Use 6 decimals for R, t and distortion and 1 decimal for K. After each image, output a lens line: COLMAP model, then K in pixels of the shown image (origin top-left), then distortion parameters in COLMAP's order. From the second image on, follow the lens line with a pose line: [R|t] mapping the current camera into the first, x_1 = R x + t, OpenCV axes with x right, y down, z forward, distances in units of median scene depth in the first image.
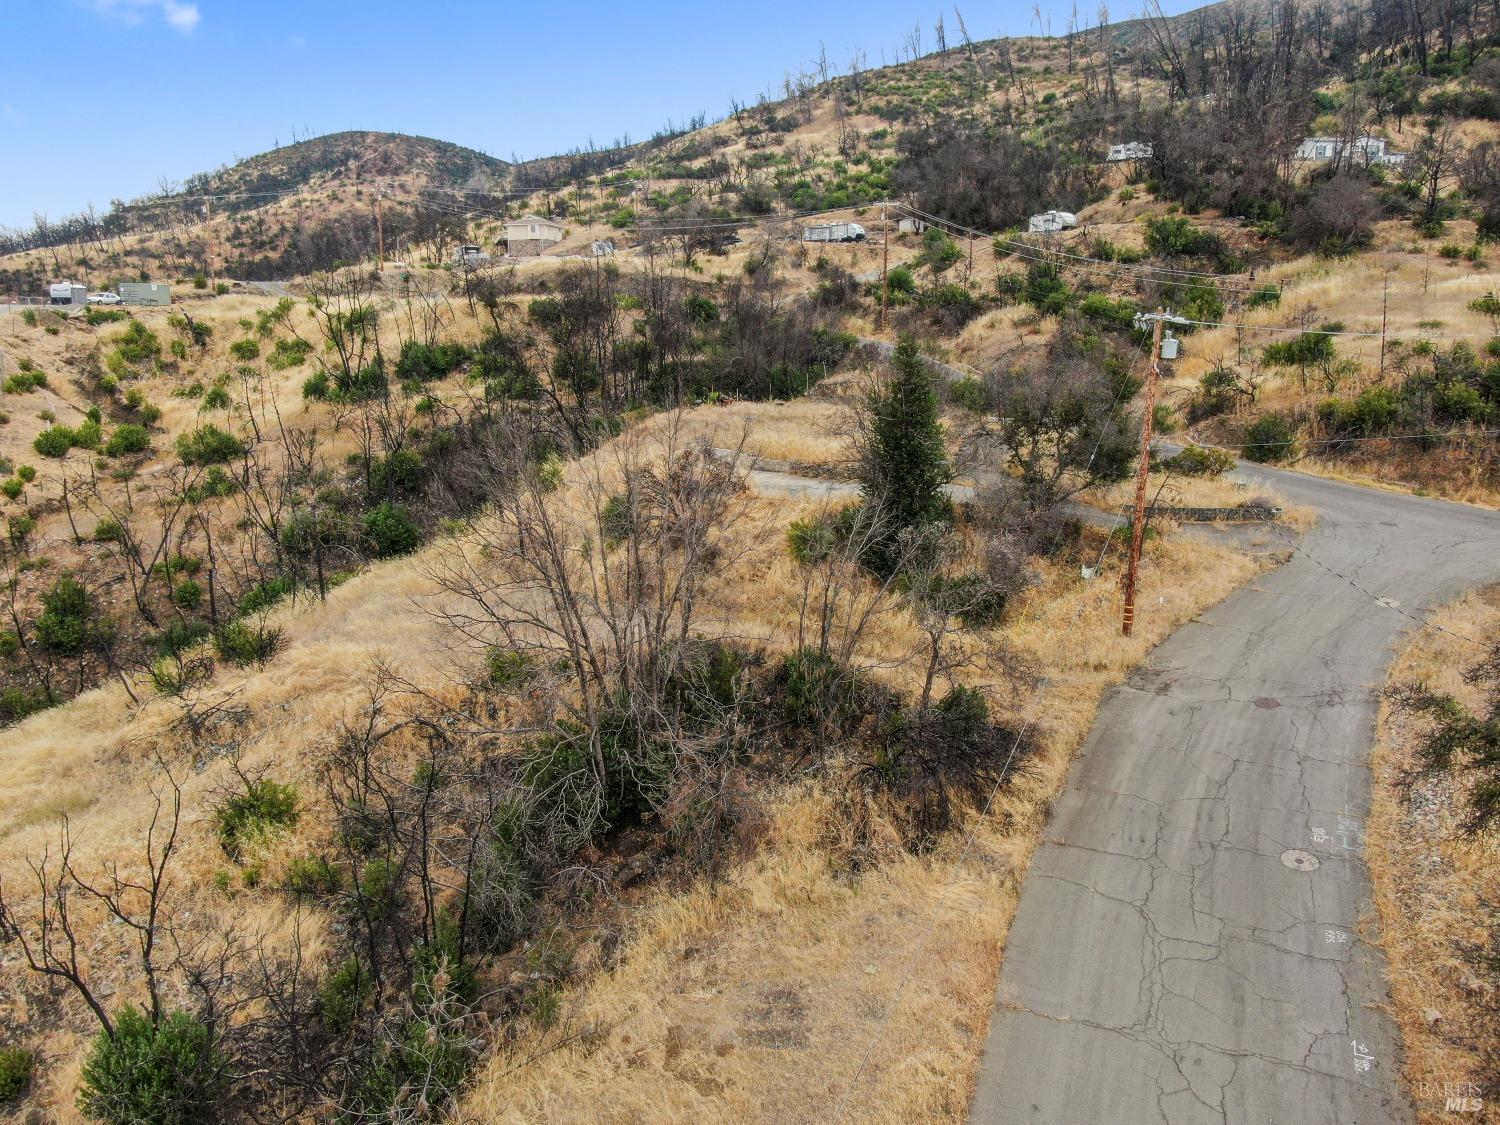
lens RADIAL K [[1081.0, 0, 748.1], [0, 1081.0, 561.6], [0, 0, 1]] dist [-0.023222, 0.009959]
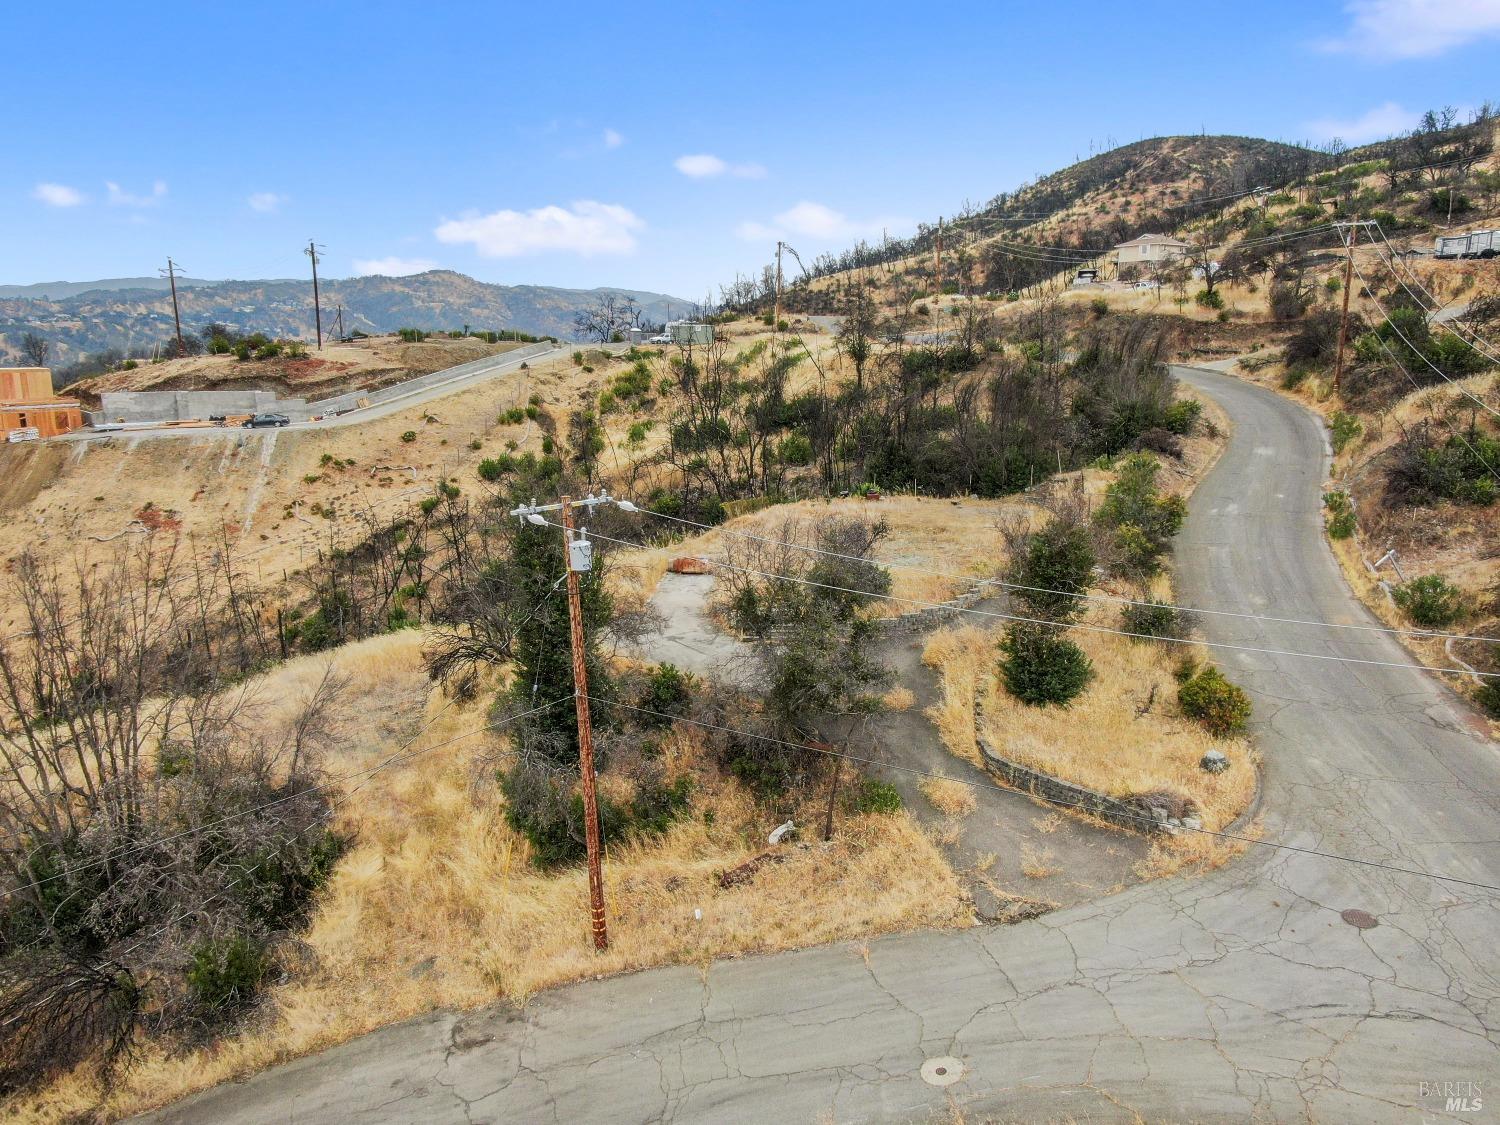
lens RADIAL K [[1081.0, 0, 748.1], [0, 1081.0, 561.6], [0, 0, 1]] dist [-0.023222, 0.009959]
pose [[0.741295, 0.139670, -0.656486, 0.333726], [-0.140526, 0.988727, 0.051675, -0.089449], [0.656304, 0.053947, 0.752566, 0.208616]]
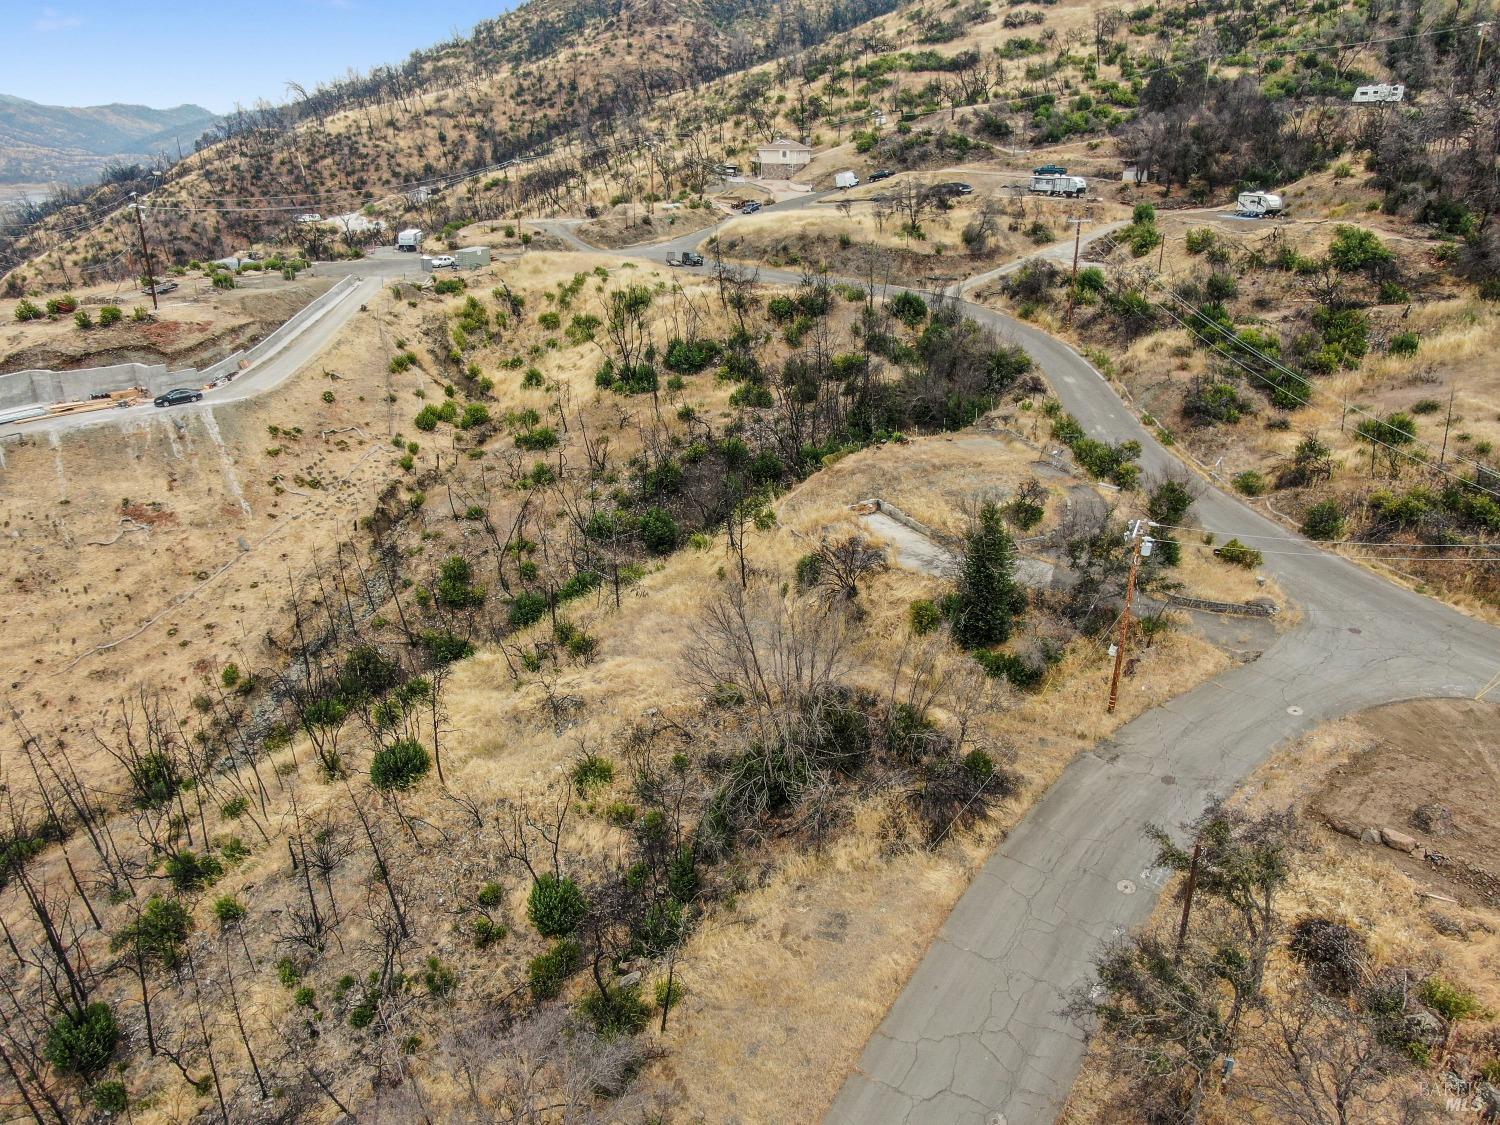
lens RADIAL K [[1081.0, 0, 748.1], [0, 1081.0, 561.6], [0, 0, 1]] dist [-0.023222, 0.009959]
pose [[0.973505, 0.086666, -0.211607, 0.059676], [-0.050766, 0.984214, 0.169545, -0.153002], [0.222960, -0.154310, 0.962537, -0.234463]]
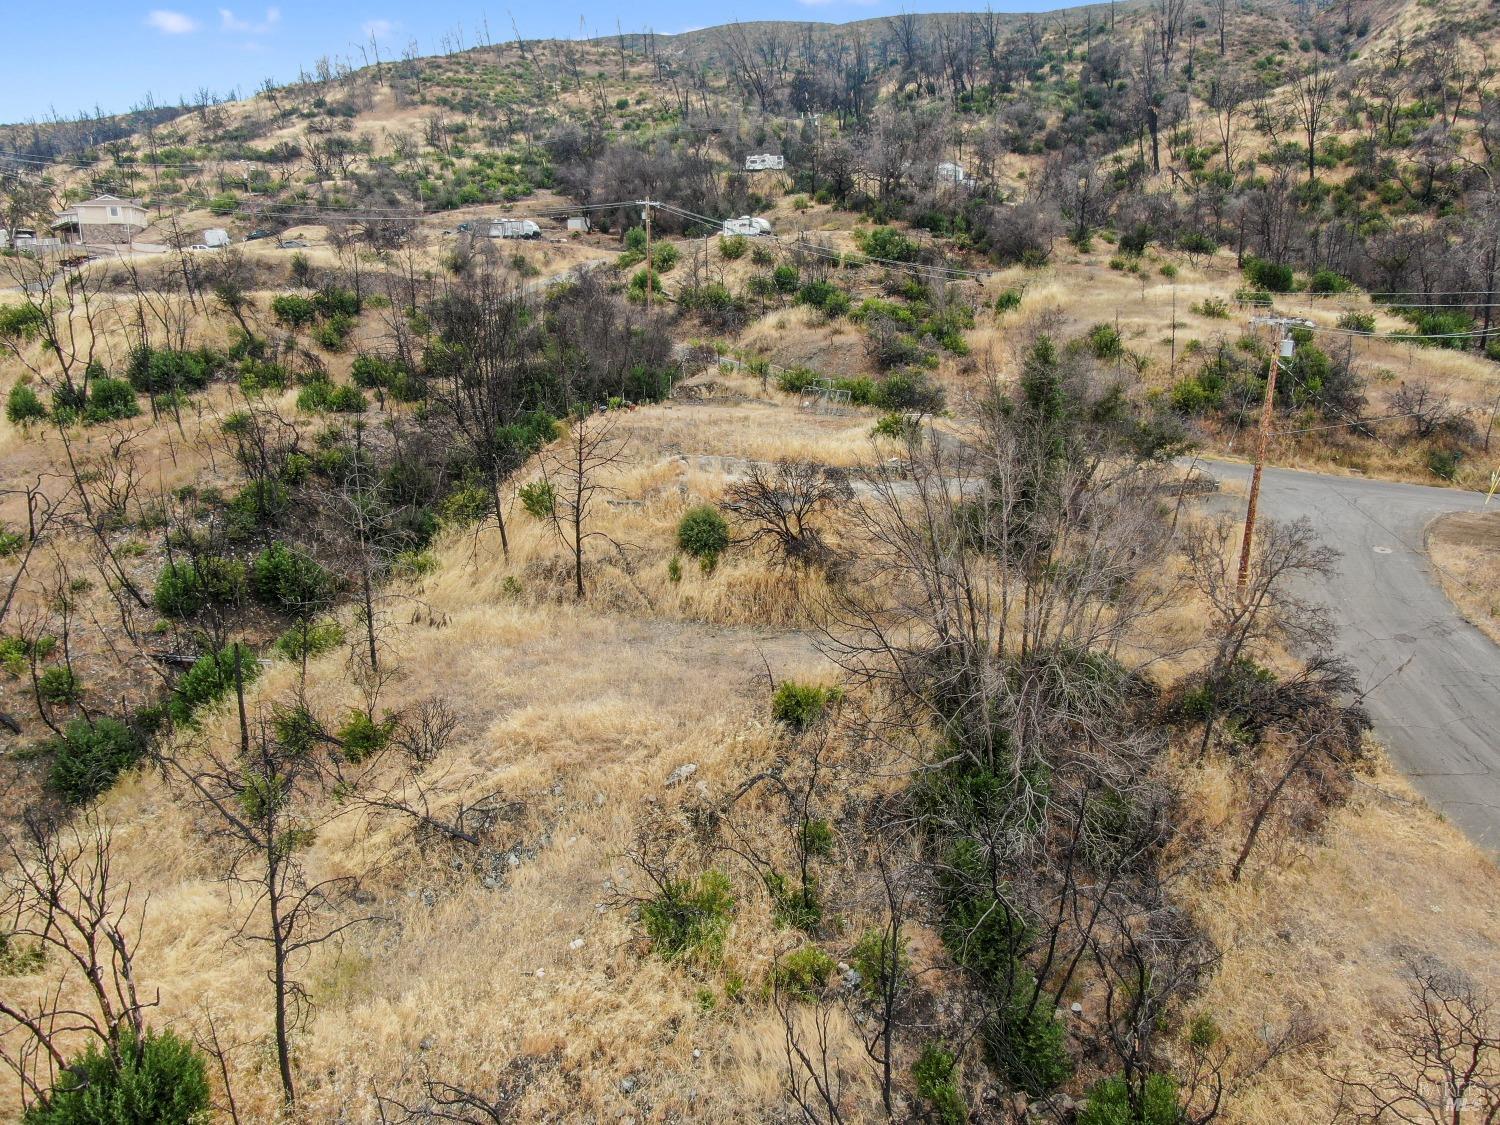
lens RADIAL K [[1081.0, 0, 748.1], [0, 1081.0, 561.6], [0, 0, 1]] dist [-0.023222, 0.009959]
pose [[0.901242, -0.091618, 0.423520, -0.239262], [0.091471, 0.995592, 0.020721, -0.016477], [-0.423552, 0.020065, 0.905650, 0.072023]]
